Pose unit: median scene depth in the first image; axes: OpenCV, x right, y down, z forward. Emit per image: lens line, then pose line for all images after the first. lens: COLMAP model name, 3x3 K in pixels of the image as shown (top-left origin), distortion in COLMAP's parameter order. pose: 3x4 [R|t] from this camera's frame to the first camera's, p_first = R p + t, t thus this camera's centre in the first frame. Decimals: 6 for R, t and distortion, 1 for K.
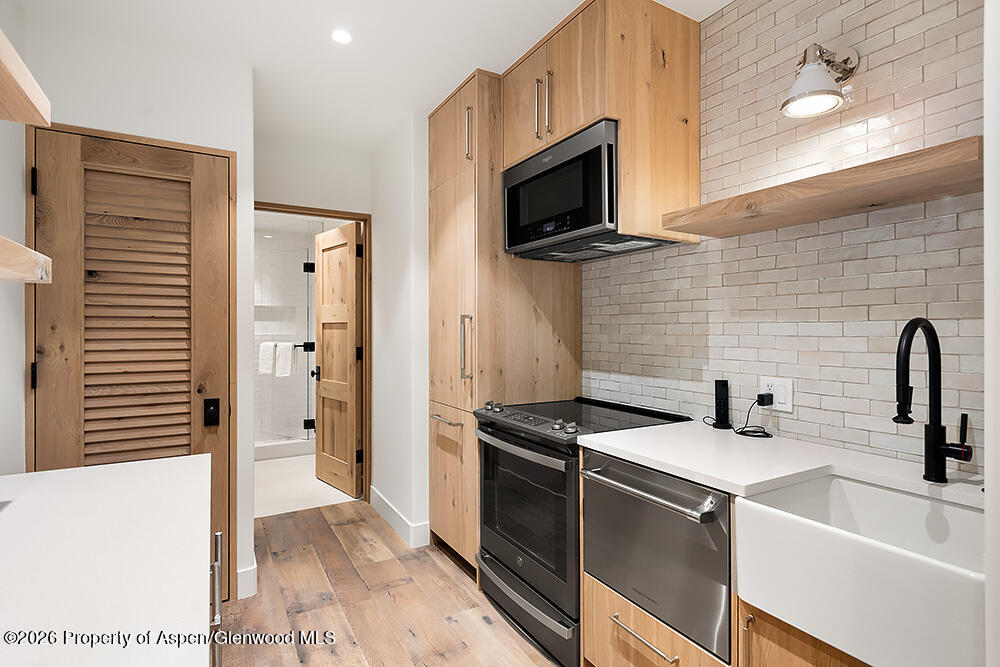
lens RADIAL K [[497.2, 0, 502.3], [0, 497.2, 329.6], [0, 0, 1]] dist [-0.032409, 0.000063]
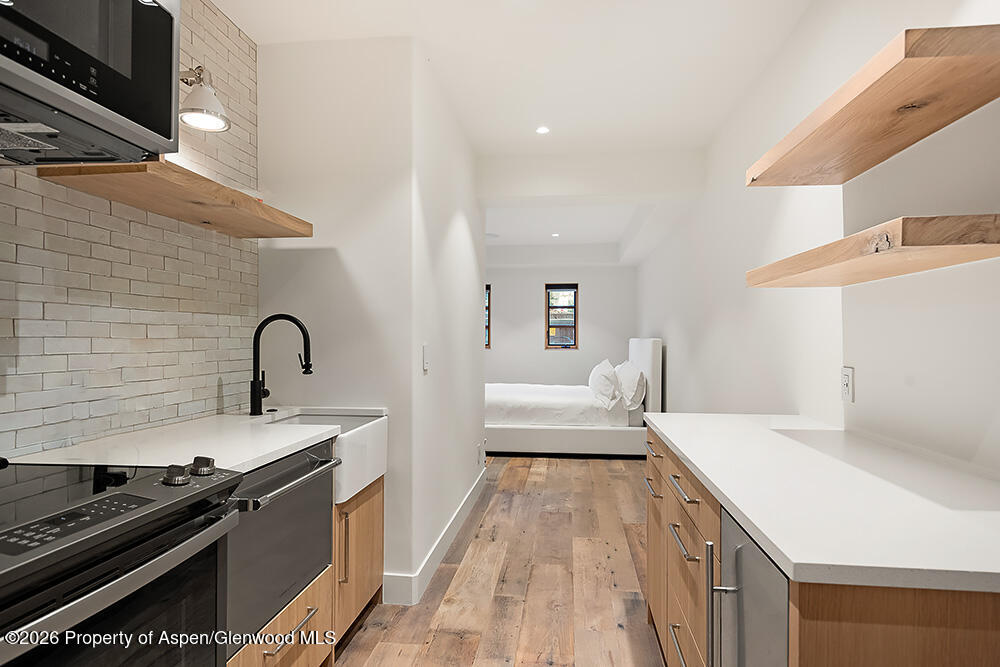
lens RADIAL K [[551.6, 0, 501.1], [0, 551.6, 334.1], [0, 0, 1]] dist [0.002220, 0.000452]
pose [[-0.805604, 0.006440, 0.592419, -0.572373], [0.001914, 0.999964, -0.008268, 0.041735], [-0.592451, -0.005527, -0.805588, 1.351955]]
